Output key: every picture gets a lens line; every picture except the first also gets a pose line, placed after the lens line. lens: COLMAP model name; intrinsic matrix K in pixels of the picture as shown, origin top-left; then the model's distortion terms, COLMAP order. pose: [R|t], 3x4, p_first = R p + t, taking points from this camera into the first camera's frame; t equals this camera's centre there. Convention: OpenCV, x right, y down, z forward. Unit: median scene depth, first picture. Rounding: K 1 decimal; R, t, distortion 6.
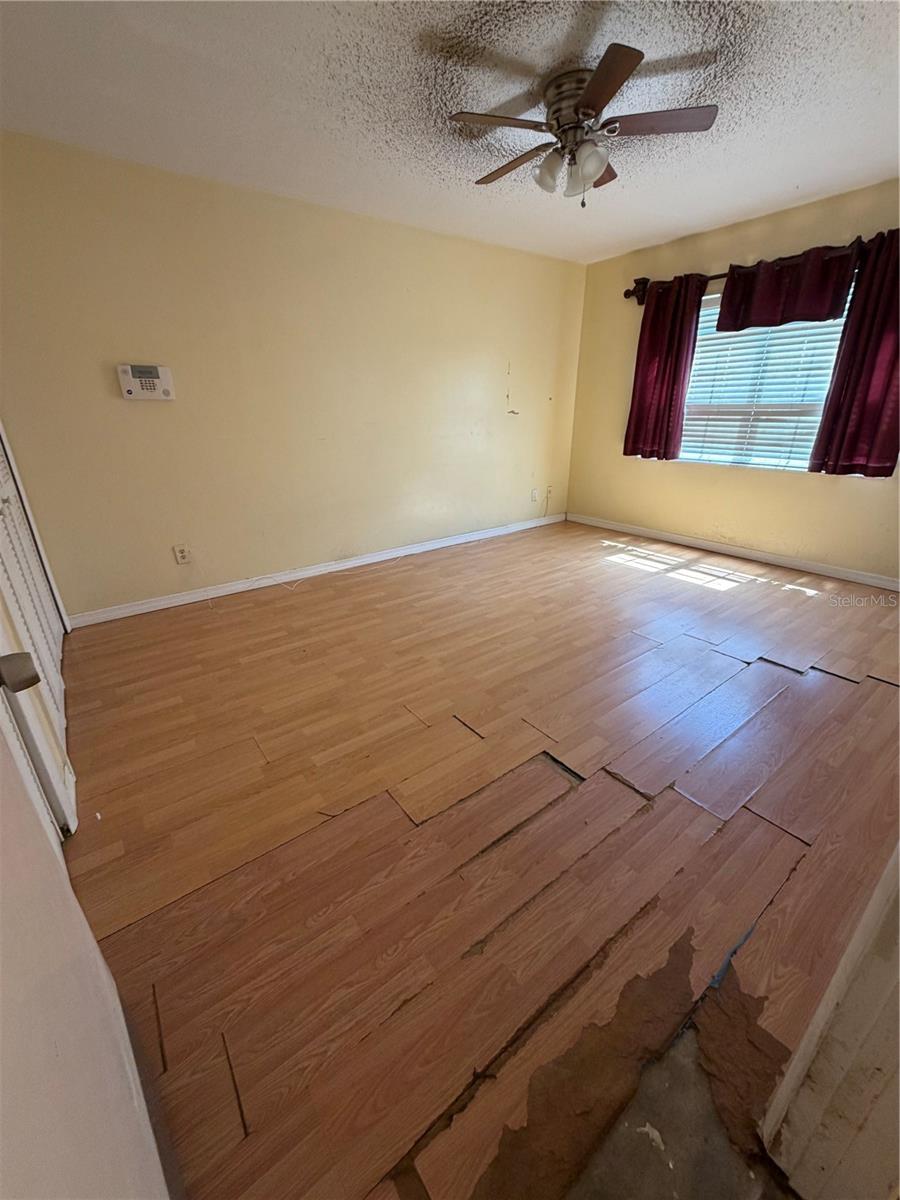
lens RADIAL K [[477.6, 0, 447.7], [0, 477.6, 598.1], [0, 0, 1]] dist [-0.001845, -0.000505]
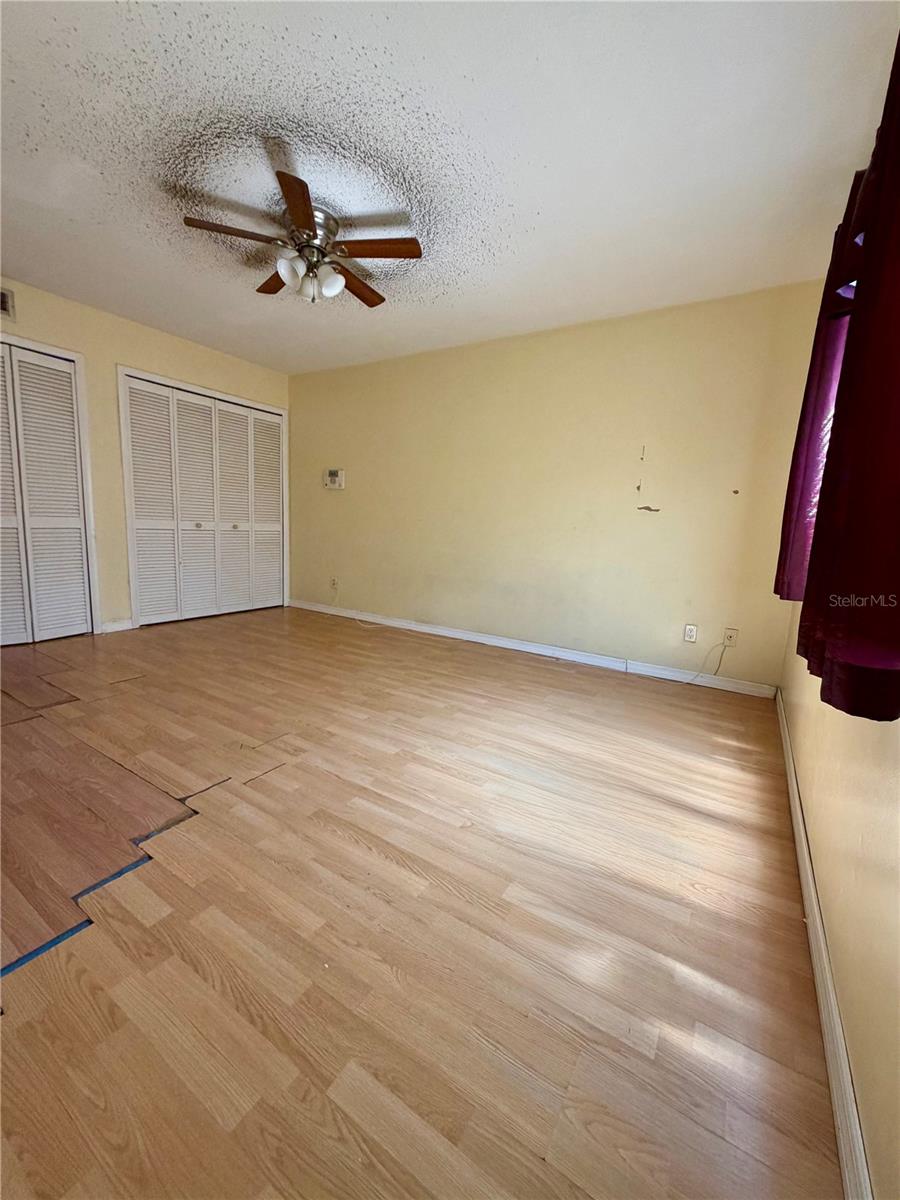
lens RADIAL K [[477.6, 0, 450.1], [0, 477.6, 599.9], [0, 0, 1]] dist [-0.001845, -0.000505]
pose [[0.352727, 0.179047, -0.918437, 0.999964], [-0.395400, 0.918108, 0.027129, -0.225078], [0.848082, 0.353581, 0.394637, 0.702967]]
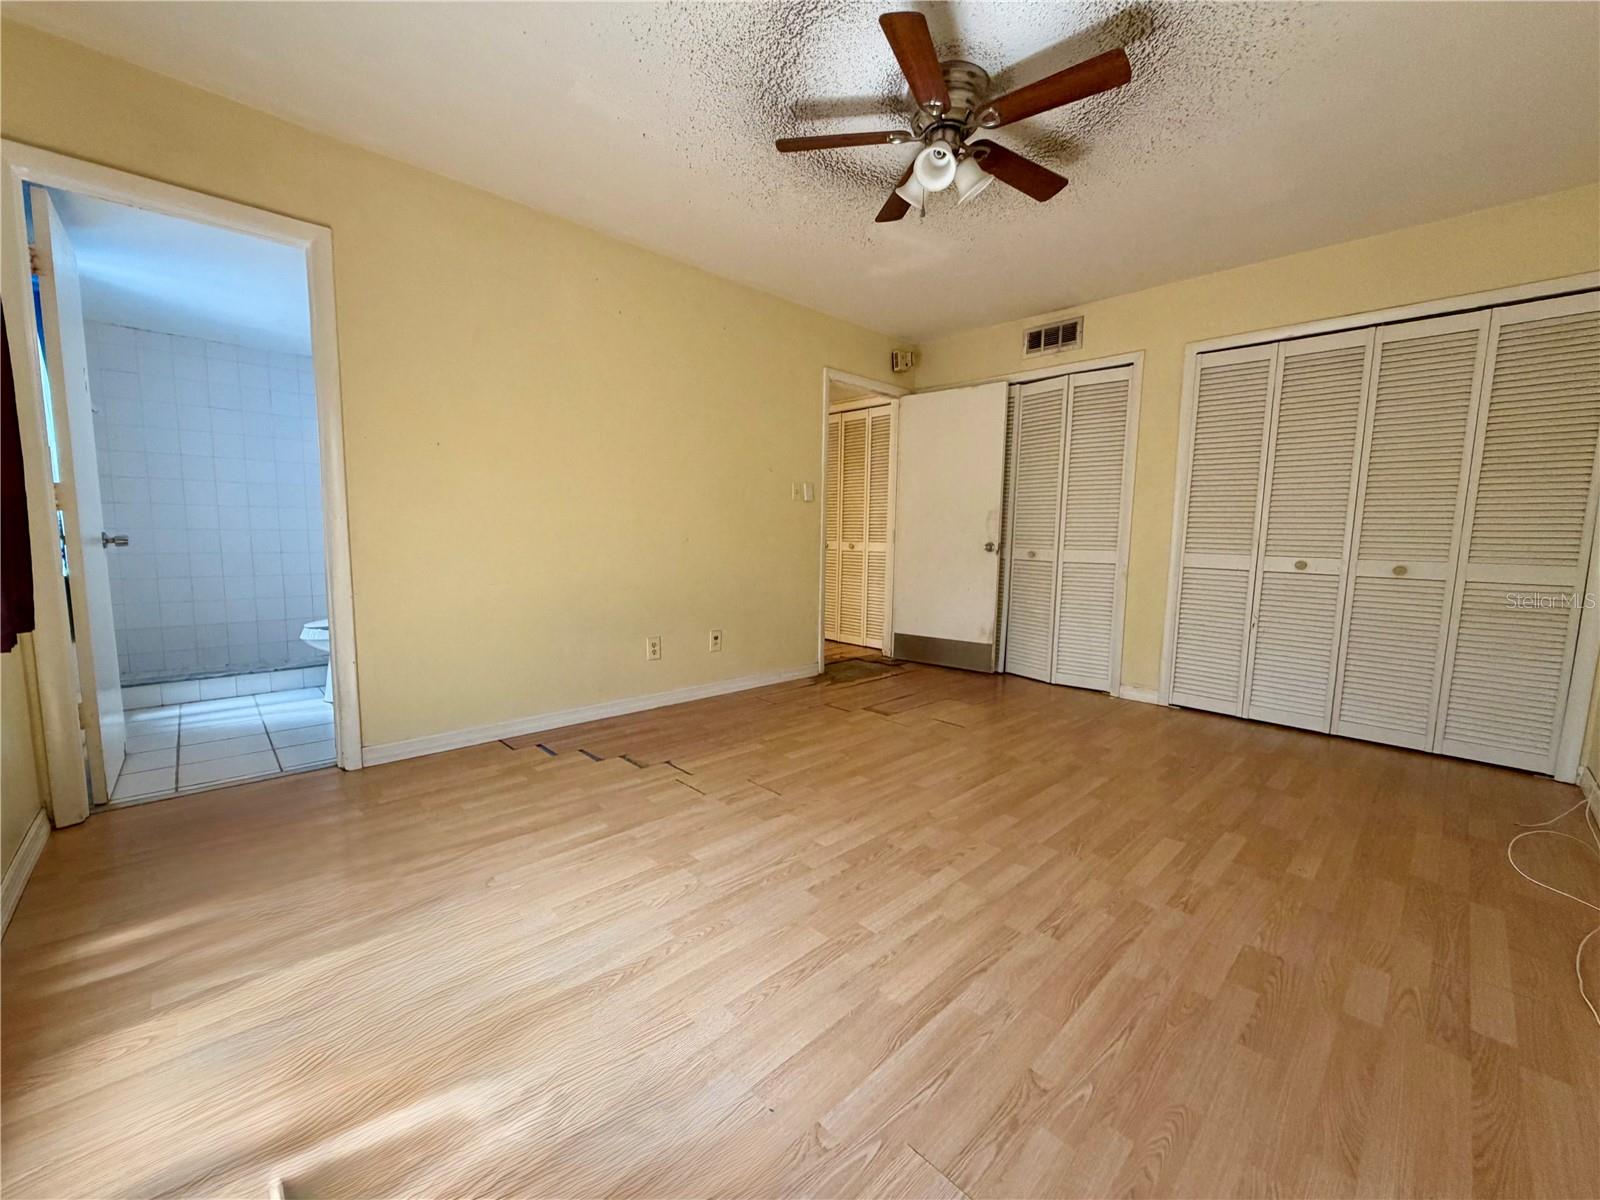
lens RADIAL K [[636.8, 0, 795.4], [0, 636.8, 604.1], [0, 0, 1]] dist [-0.001845, -0.000505]
pose [[-0.993326, 0.008710, -0.115013, 0.392448], [-0.047321, 0.878587, 0.475232, -0.490912], [0.105188, 0.477503, -0.872311, 1.389408]]
